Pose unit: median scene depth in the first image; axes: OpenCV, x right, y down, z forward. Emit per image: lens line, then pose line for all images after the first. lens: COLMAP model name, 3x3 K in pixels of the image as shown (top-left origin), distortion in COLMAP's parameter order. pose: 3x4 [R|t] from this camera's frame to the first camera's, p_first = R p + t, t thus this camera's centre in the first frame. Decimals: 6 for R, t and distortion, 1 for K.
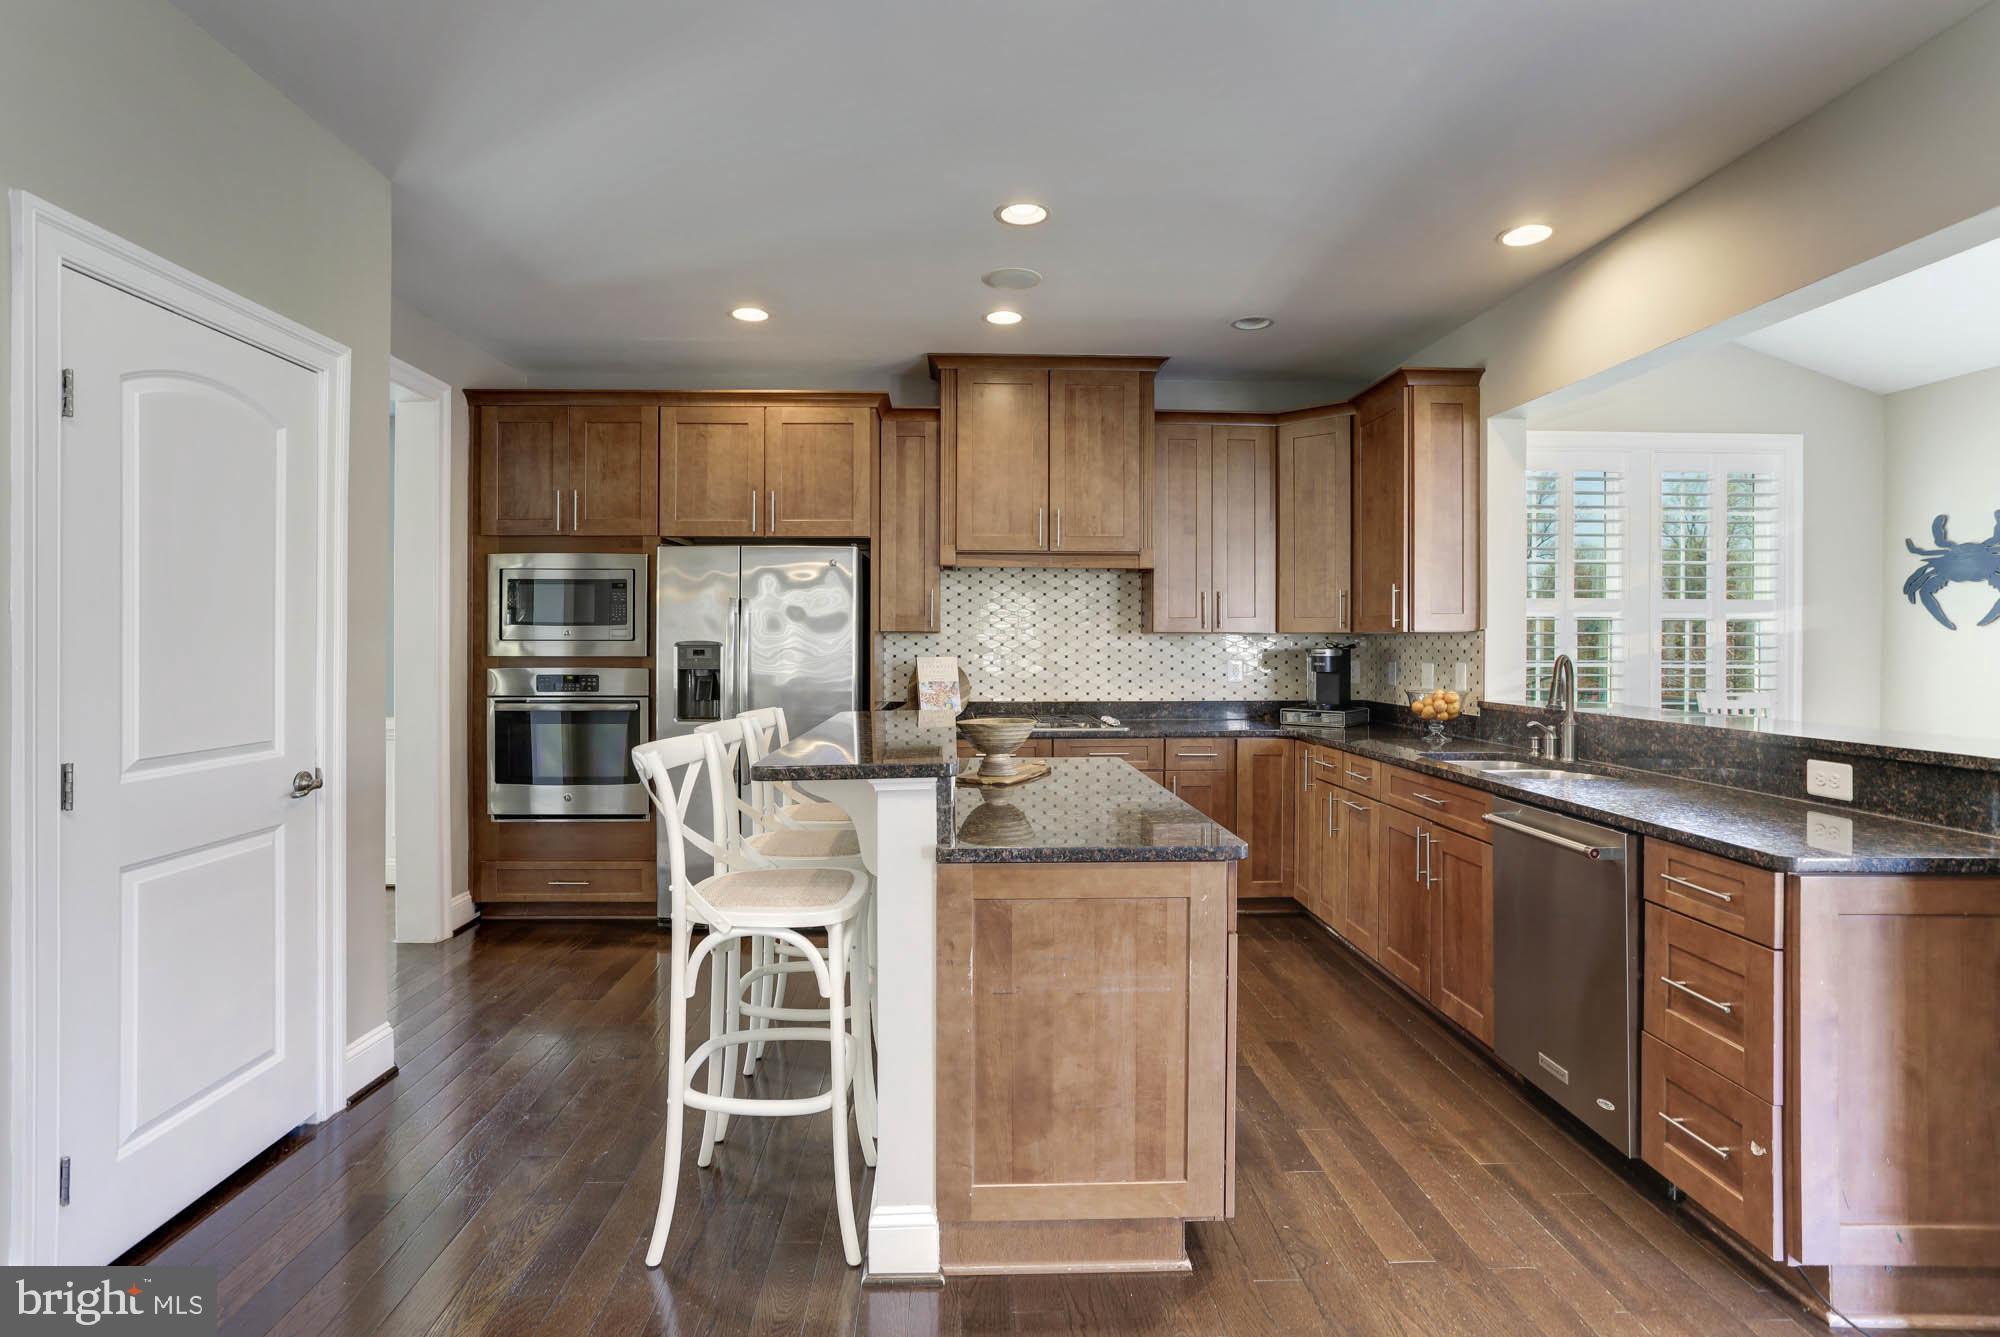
lens RADIAL K [[1028.3, 0, 1000.6], [0, 1028.3, 638.4], [0, 0, 1]] dist [-0.049533, 0.033075]
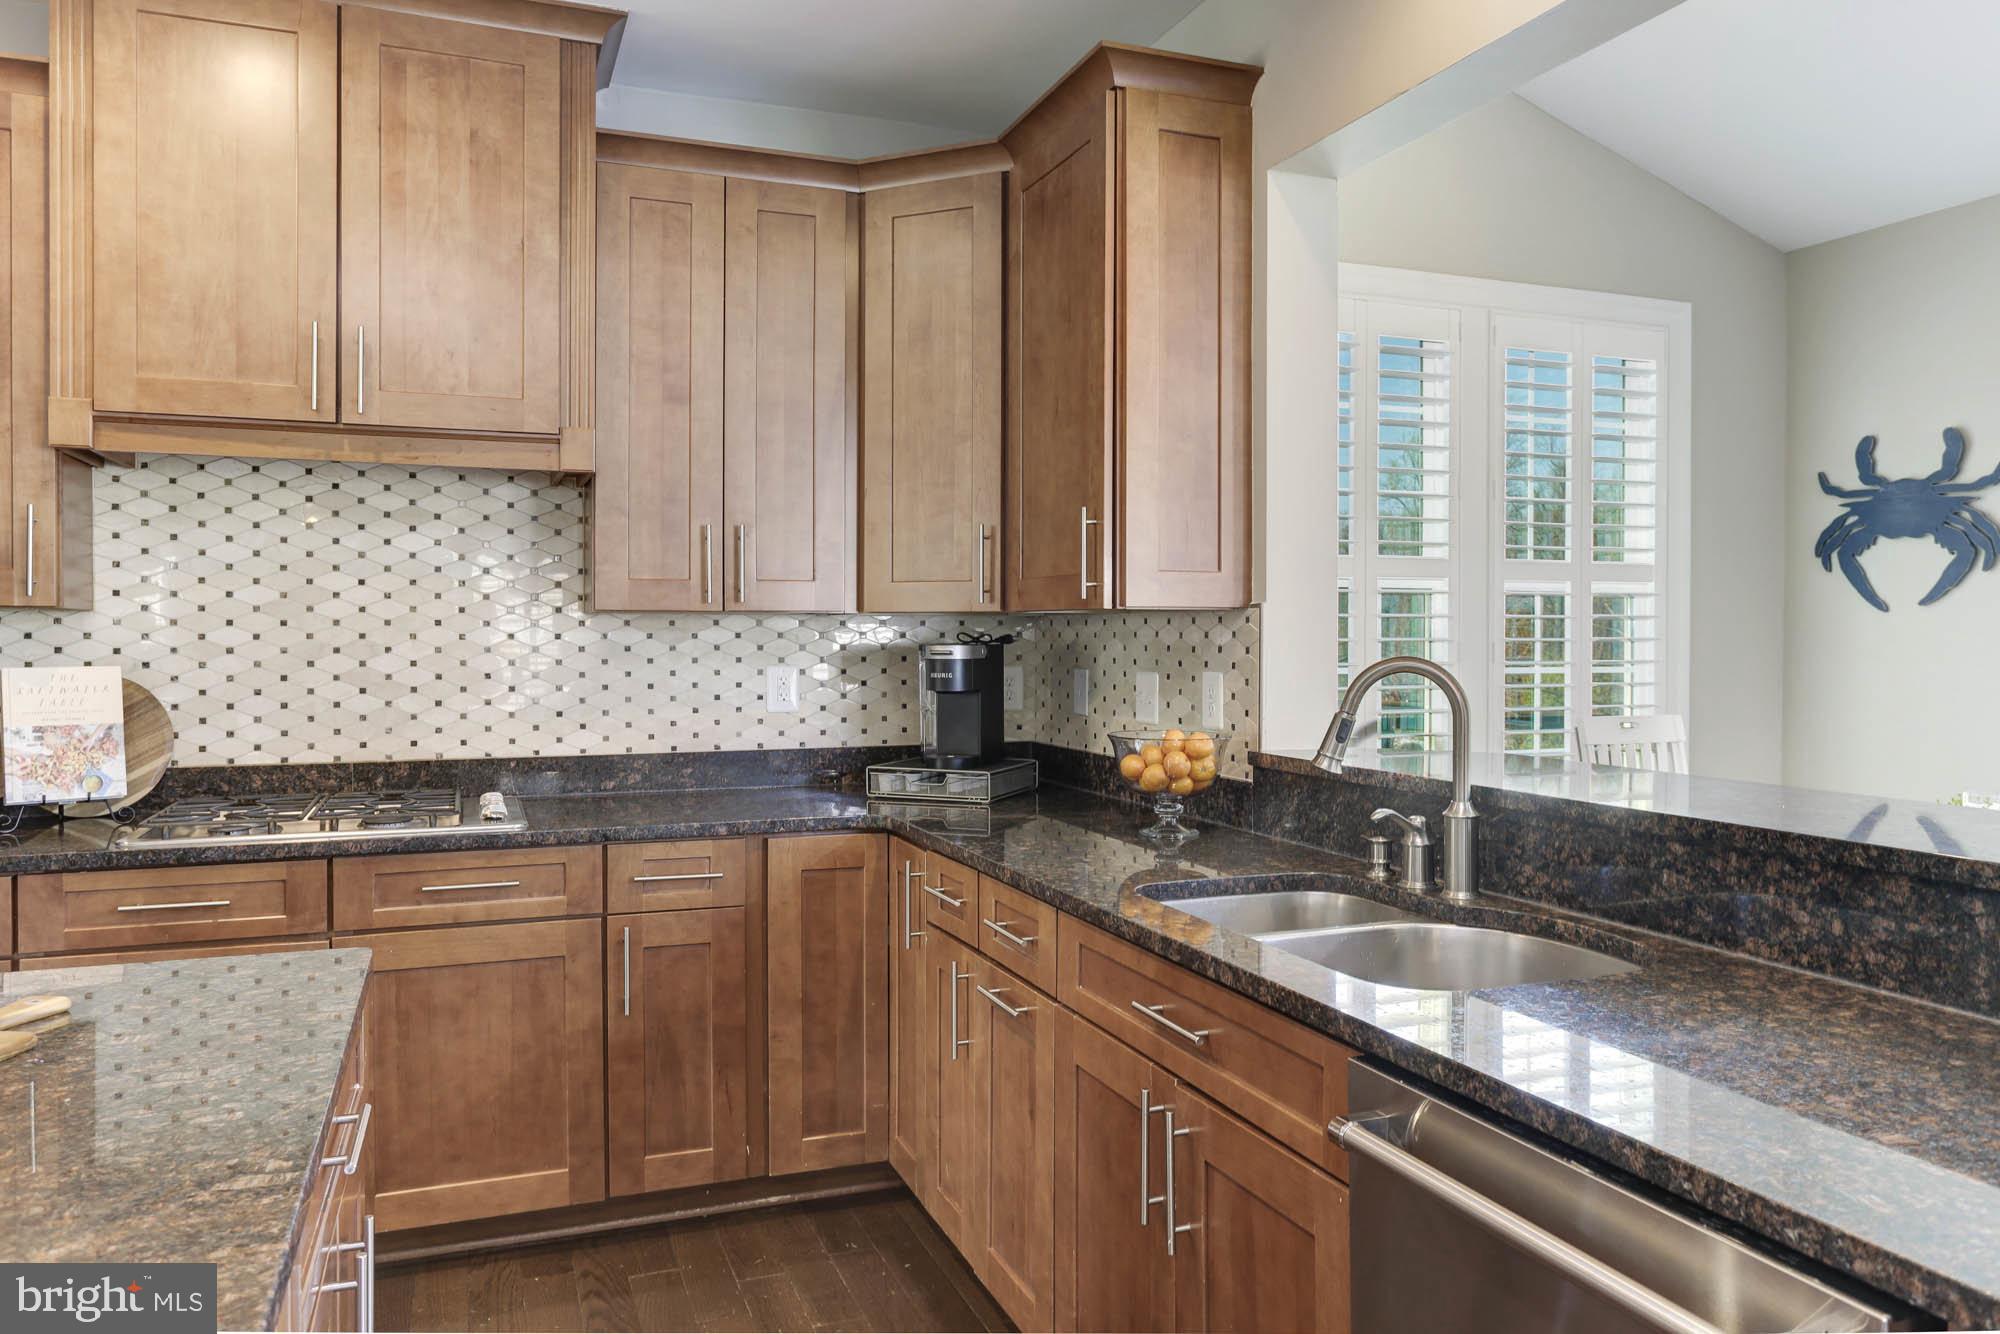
lens RADIAL K [[1424.5, 0, 1004.6], [0, 1424.5, 633.7], [0, 0, 1]] dist [-0.003525, -0.000059]
pose [[0.950919, -0.001933, 0.309434, 0.127708], [0.000663, 0.999991, 0.004209, 0.002139], [-0.309439, -0.003797, 0.950912, 0.336531]]
